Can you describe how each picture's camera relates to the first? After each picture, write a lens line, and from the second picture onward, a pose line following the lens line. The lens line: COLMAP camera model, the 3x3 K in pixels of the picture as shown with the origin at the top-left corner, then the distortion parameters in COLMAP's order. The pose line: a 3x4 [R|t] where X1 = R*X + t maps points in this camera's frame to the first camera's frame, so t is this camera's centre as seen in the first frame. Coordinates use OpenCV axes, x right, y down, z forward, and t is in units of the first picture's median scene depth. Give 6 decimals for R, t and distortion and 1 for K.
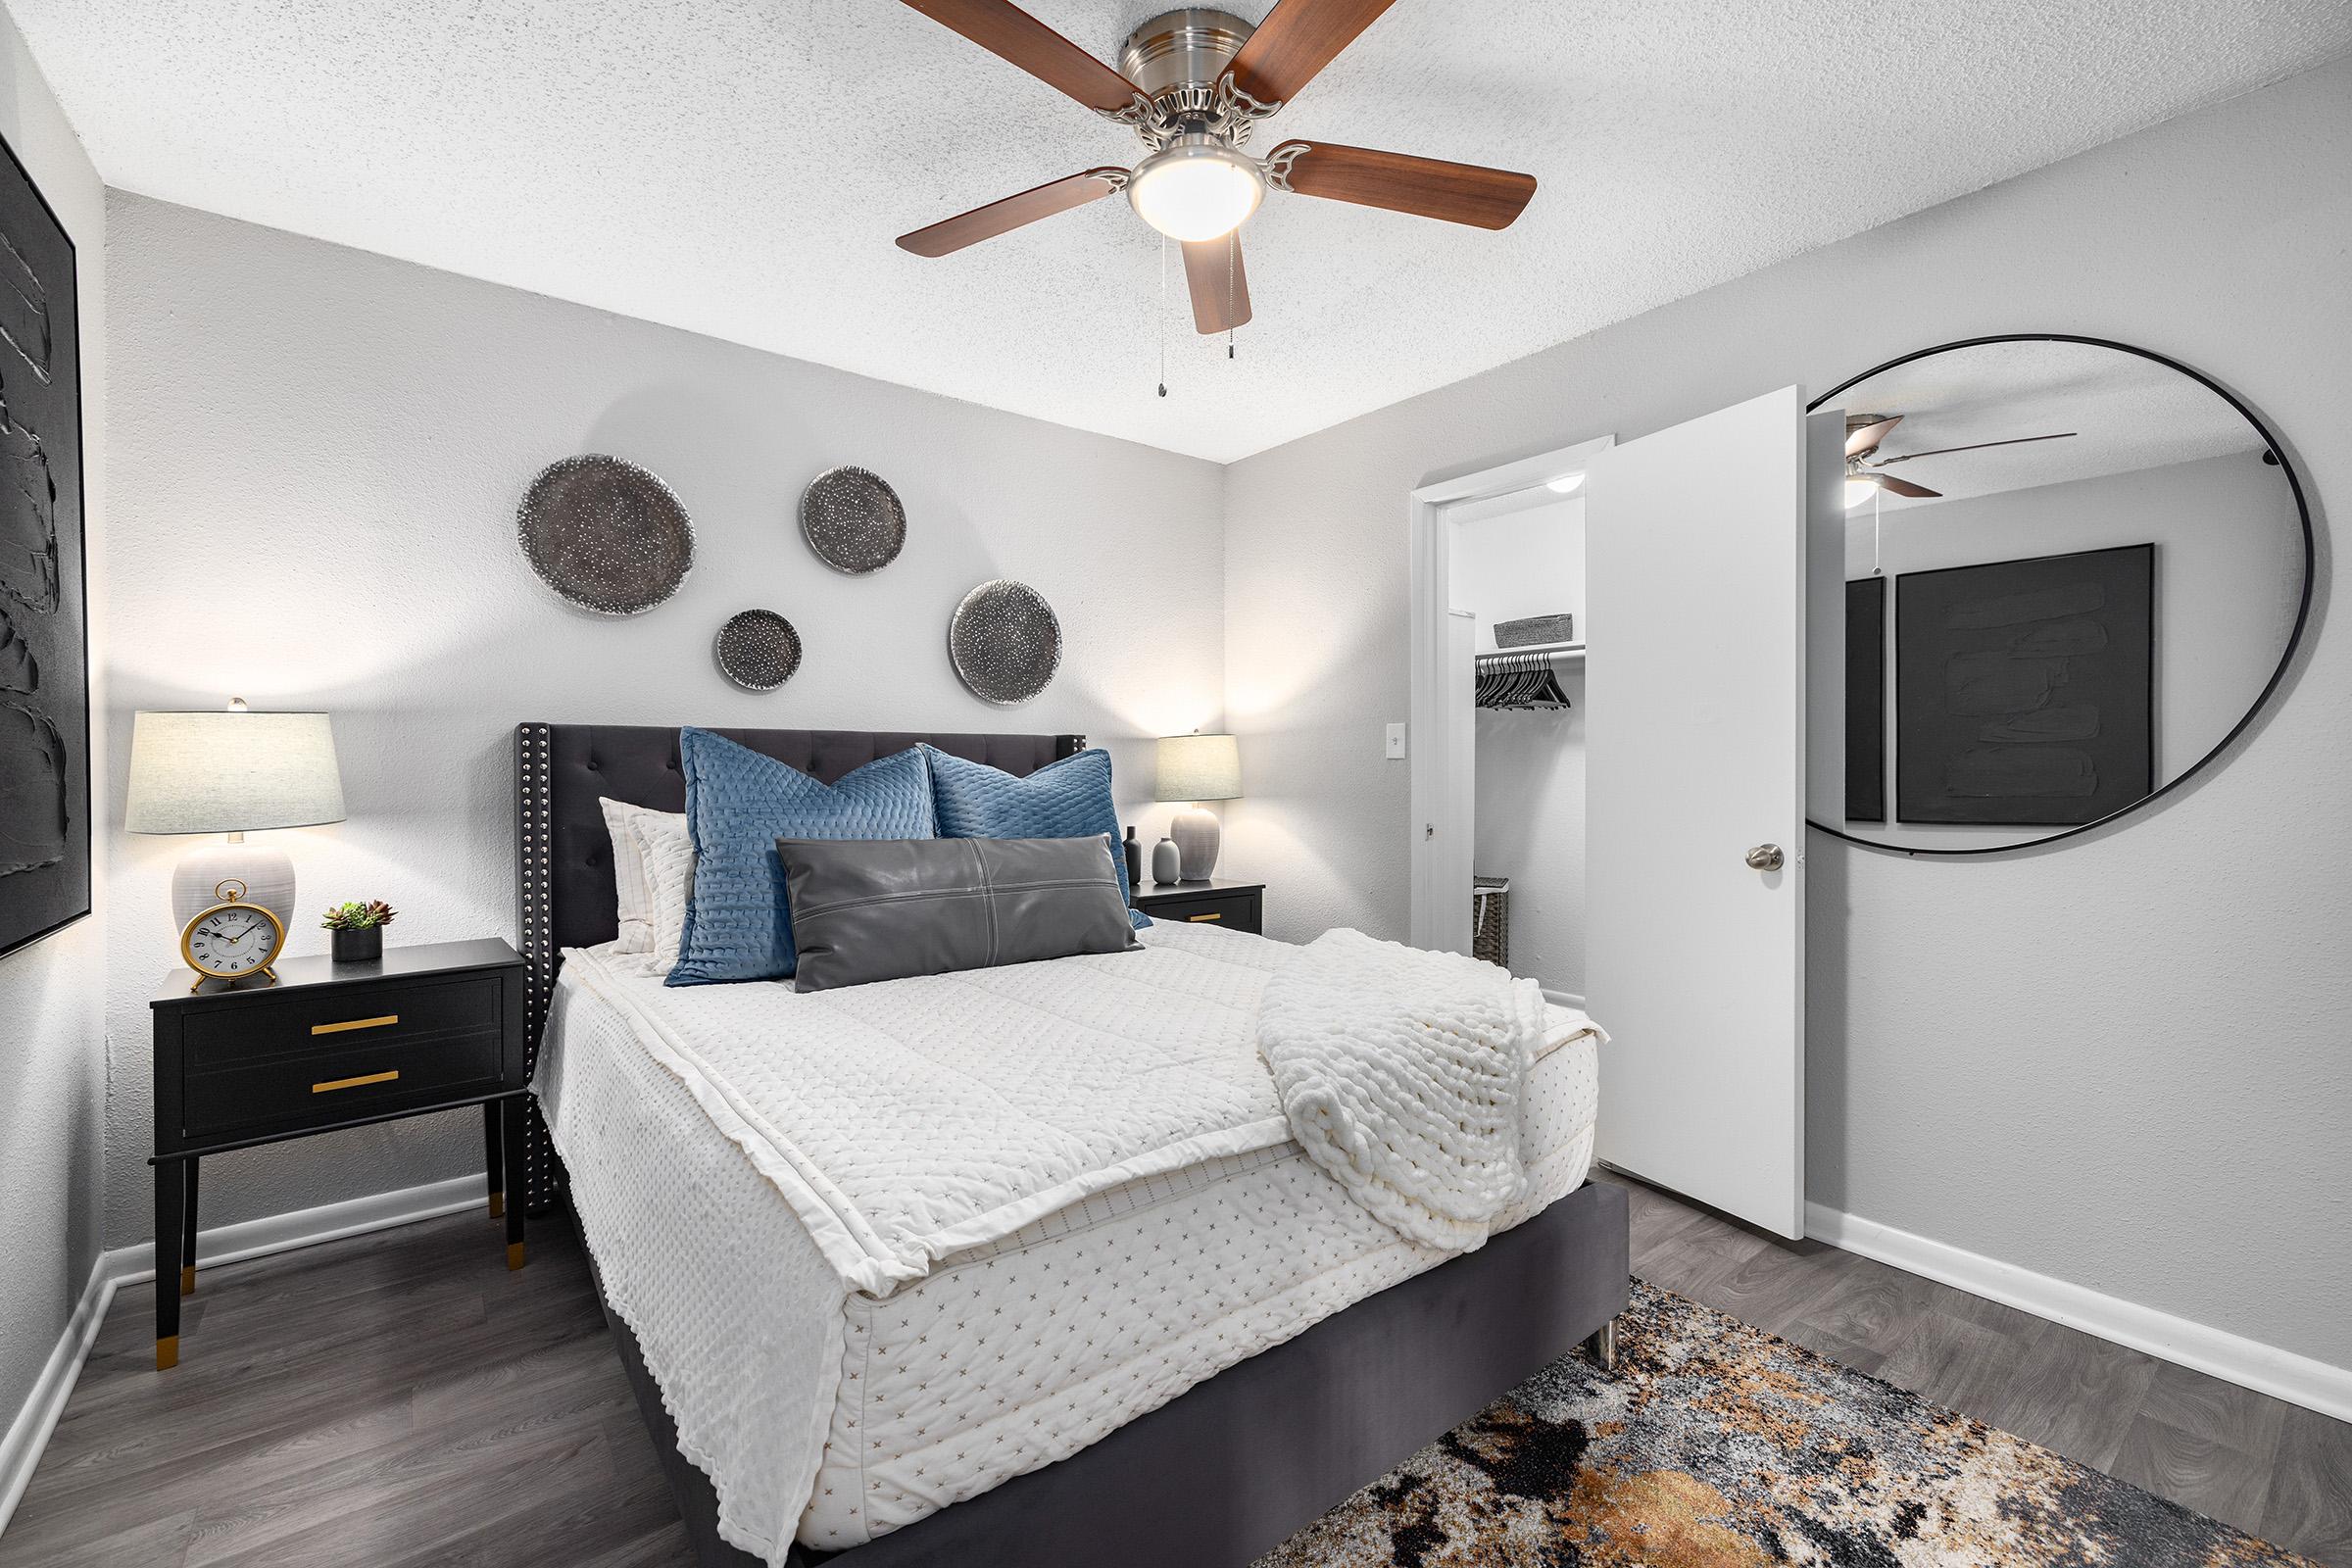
lens RADIAL K [[990.7, 0, 1176.2], [0, 990.7, 770.4], [0, 0, 1]] dist [0.001021, 0.000185]
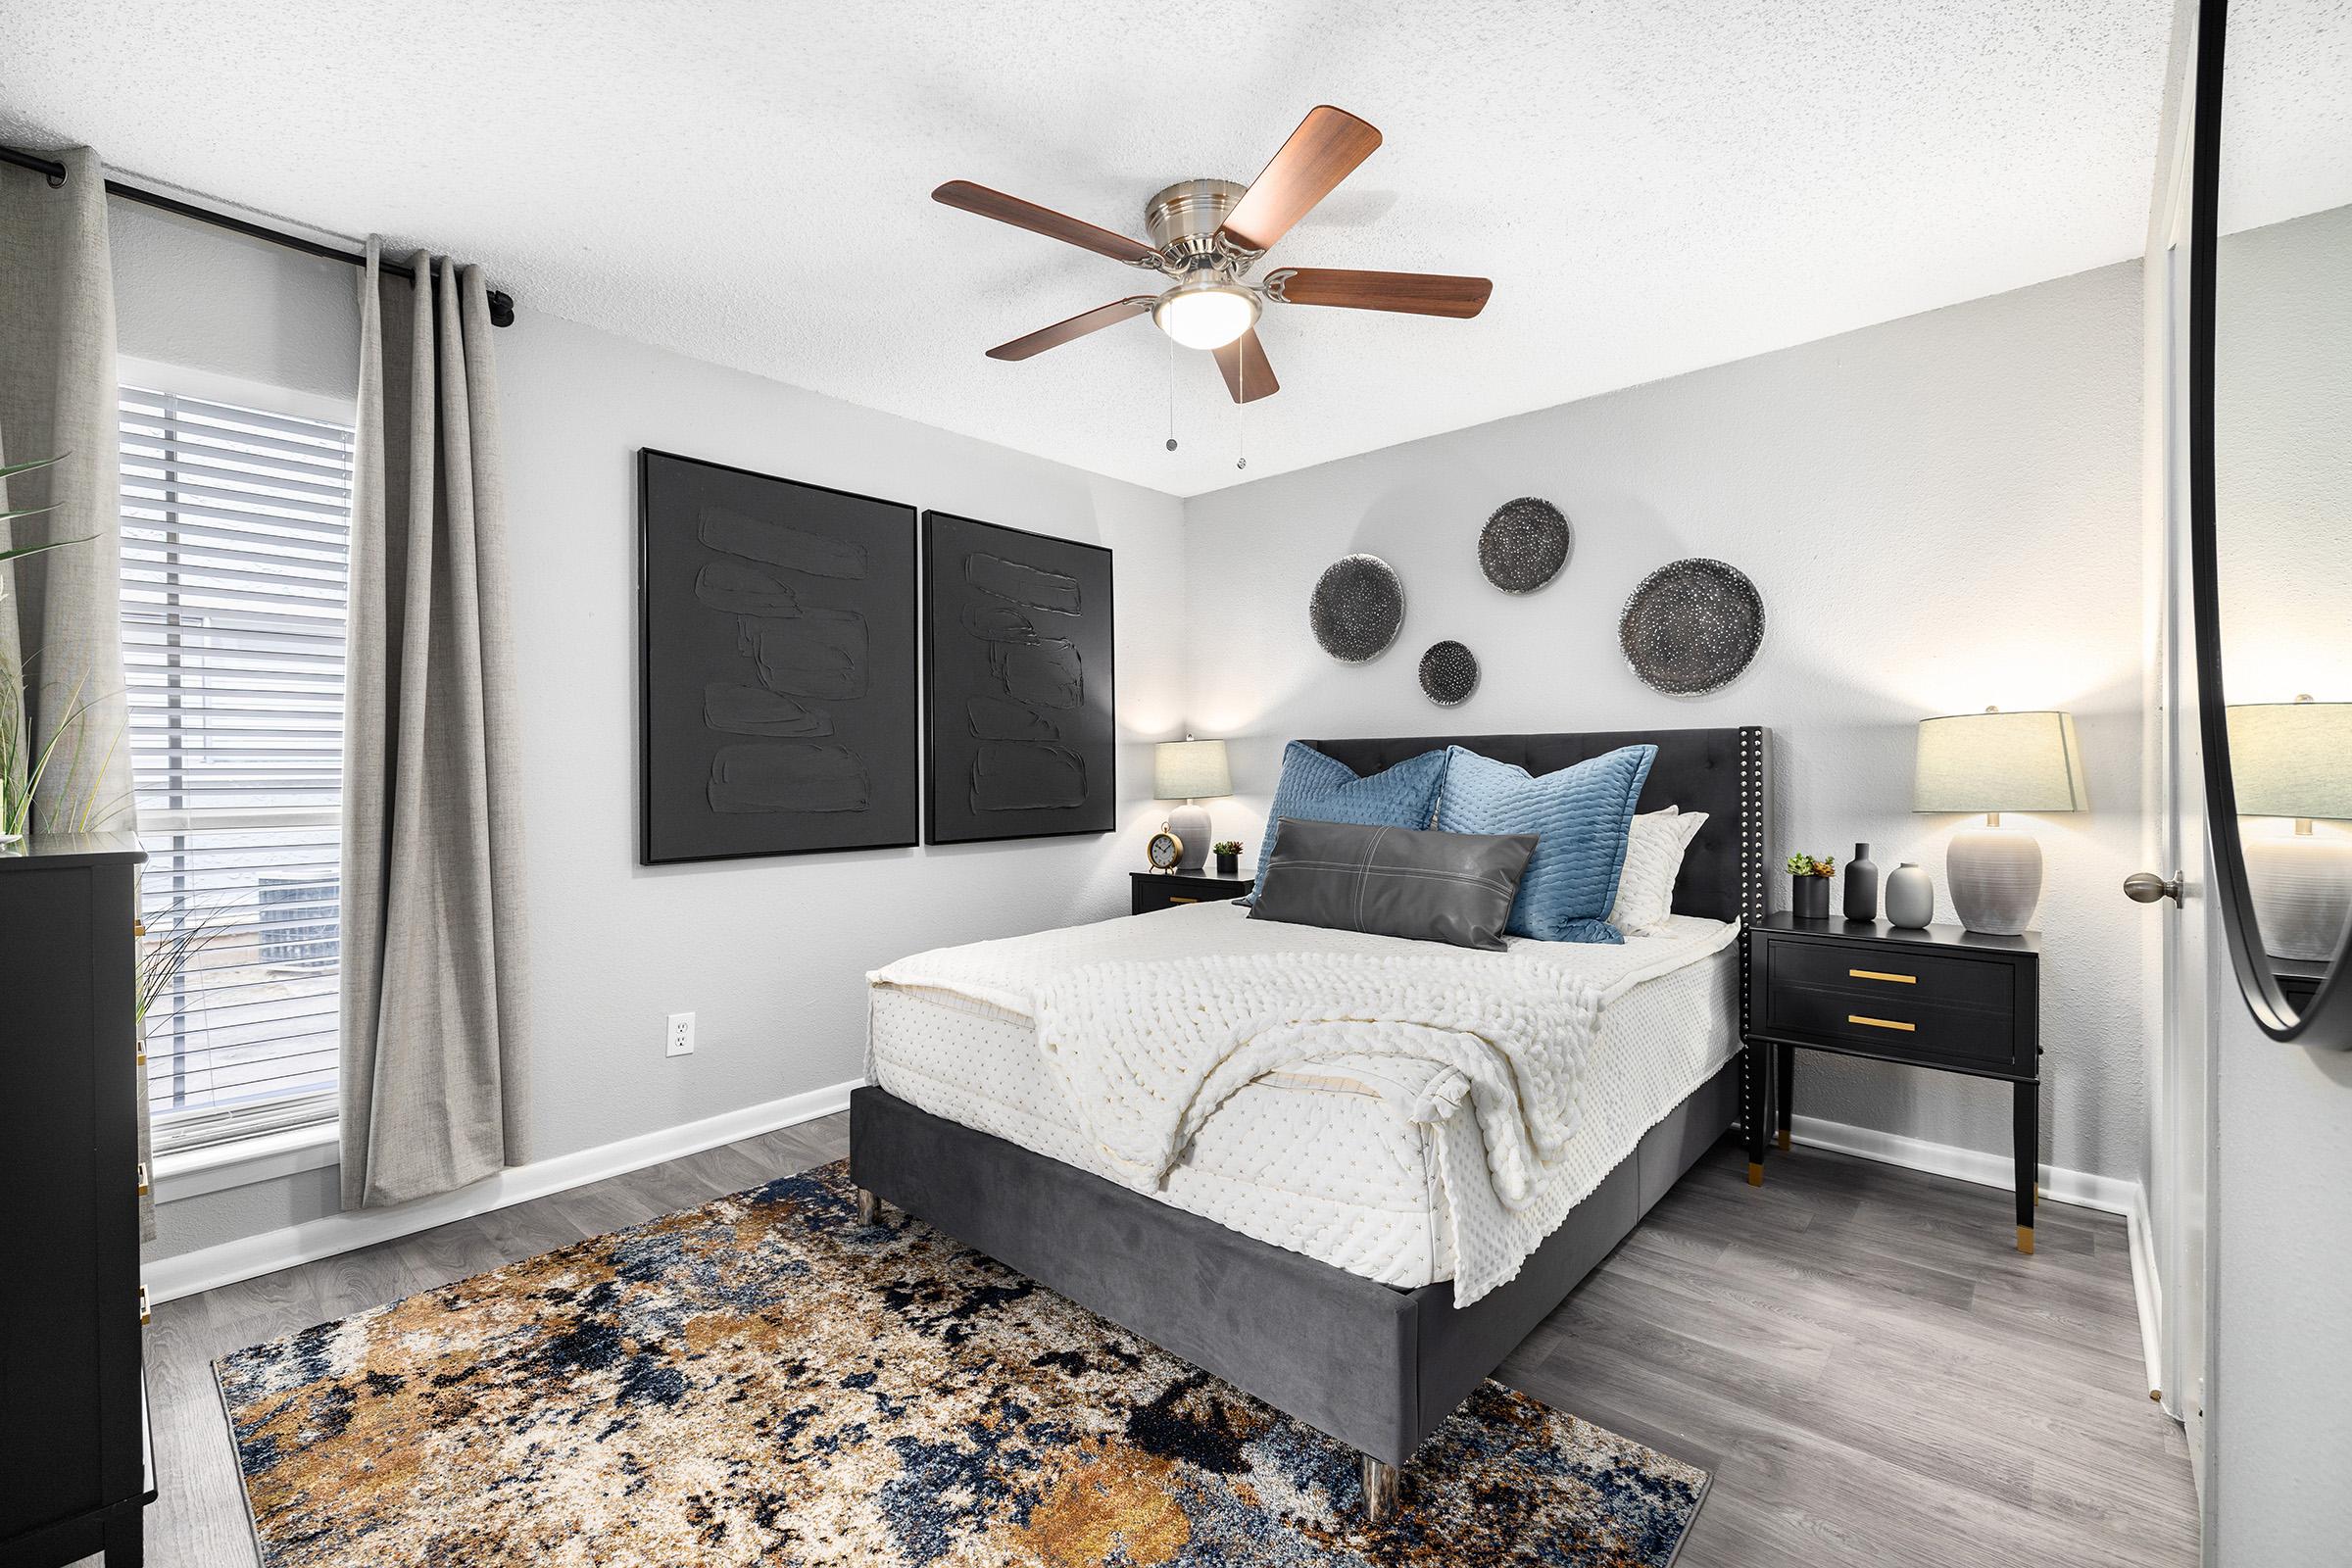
lens RADIAL K [[990.7, 0, 1173.4], [0, 990.7, 777.4], [0, 0, 1]] dist [0.001021, 0.000185]
pose [[0.167859, 0.005704, -0.985794, 0.754235], [0.001484, 0.999981, 0.006039, 0.001904], [0.985810, -0.002477, 0.167848, 0.449131]]
